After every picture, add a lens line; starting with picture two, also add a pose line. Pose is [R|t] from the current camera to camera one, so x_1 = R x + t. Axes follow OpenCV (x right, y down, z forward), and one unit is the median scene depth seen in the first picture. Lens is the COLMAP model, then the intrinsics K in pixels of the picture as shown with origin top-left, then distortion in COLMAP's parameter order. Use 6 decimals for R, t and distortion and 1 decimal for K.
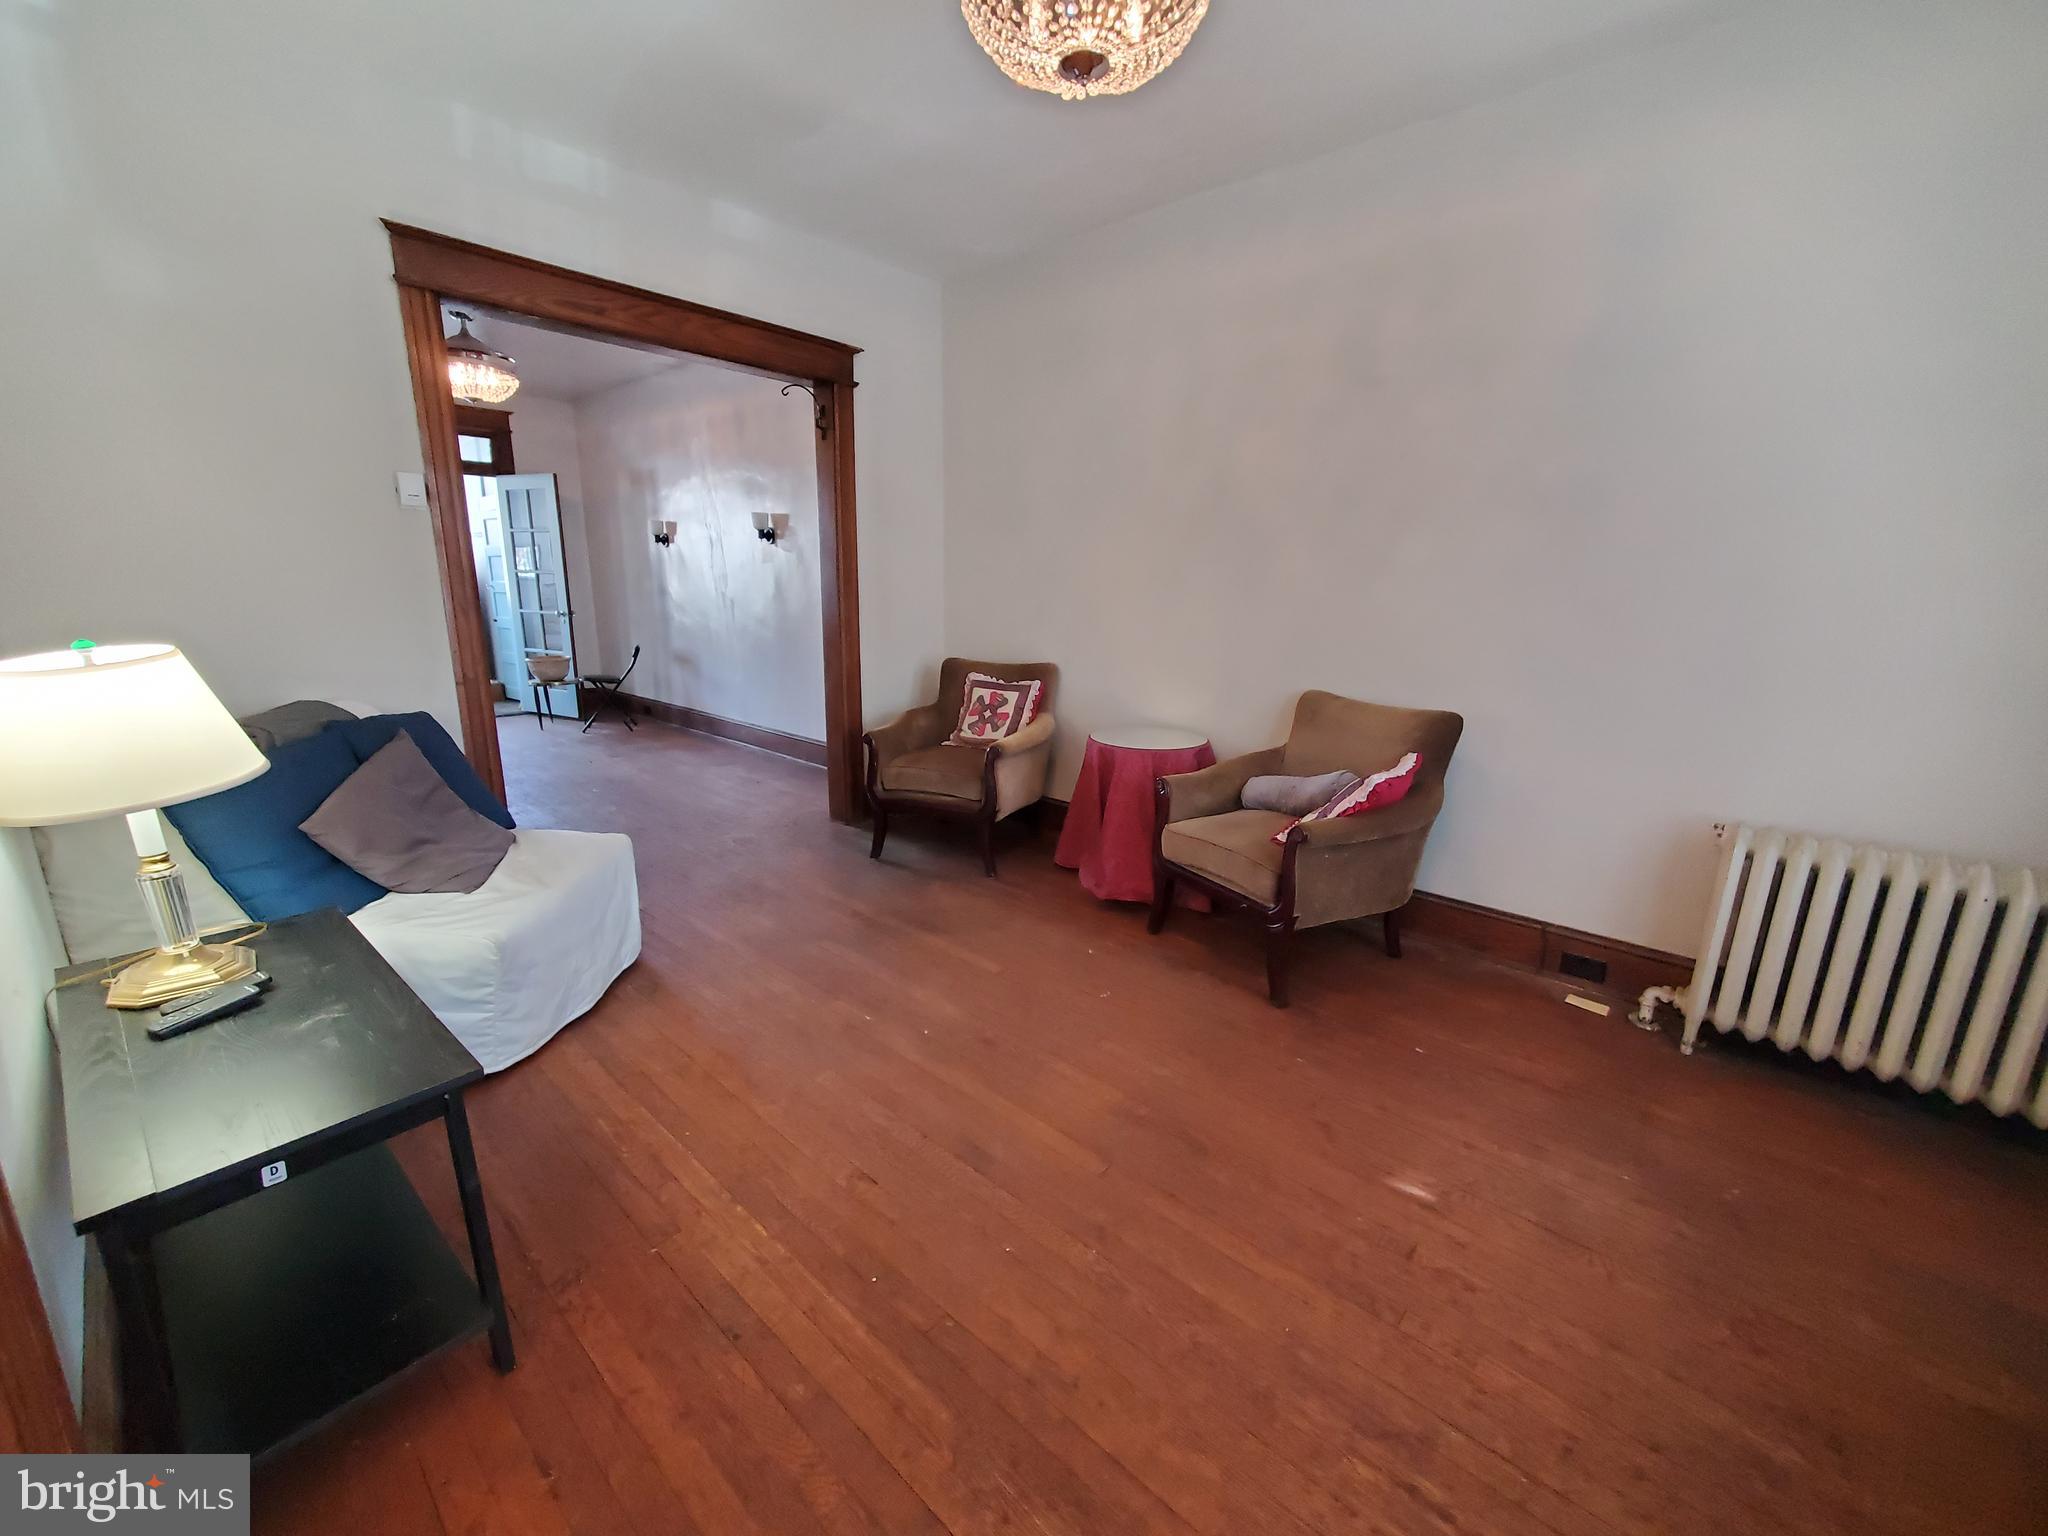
lens RADIAL K [[814.9, 0, 1006.0], [0, 814.9, 773.0], [0, 0, 1]] dist [0.011608, -0.000020]
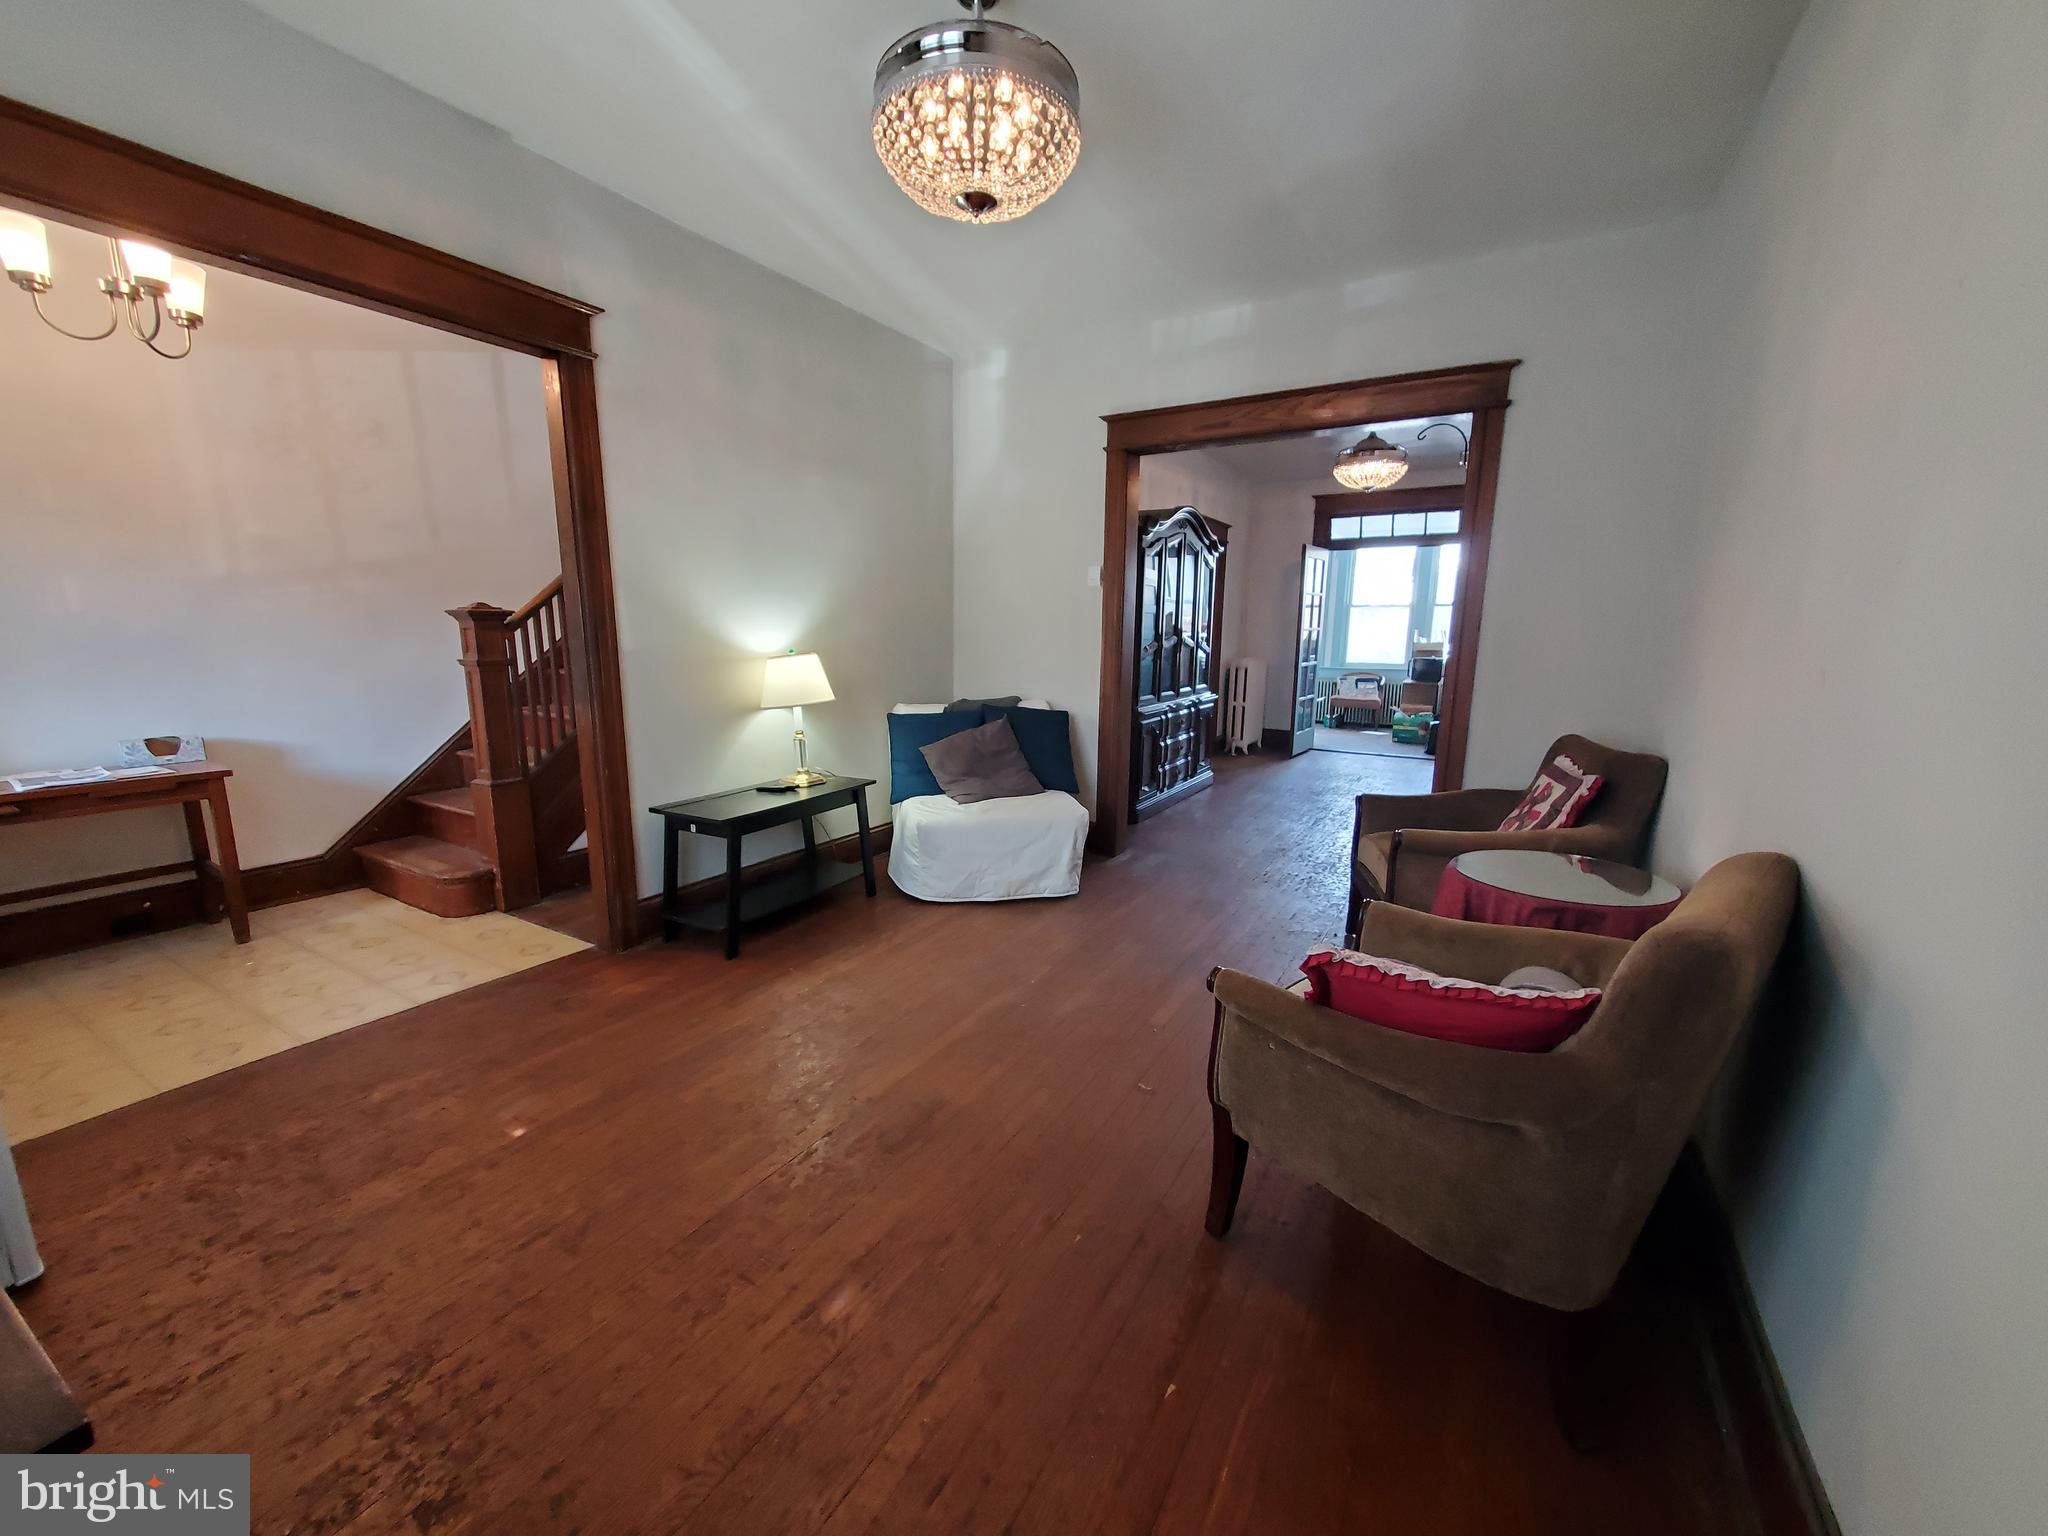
lens RADIAL K [[817.0, 0, 1022.6], [0, 817.0, 775.8], [0, 0, 1]] dist [0.009389, -0.000143]
pose [[0.194060, 0.156662, -0.968400, 0.912174], [-0.233471, 0.966177, 0.109517, -0.117798], [0.952802, 0.204841, 0.224072, 0.624418]]
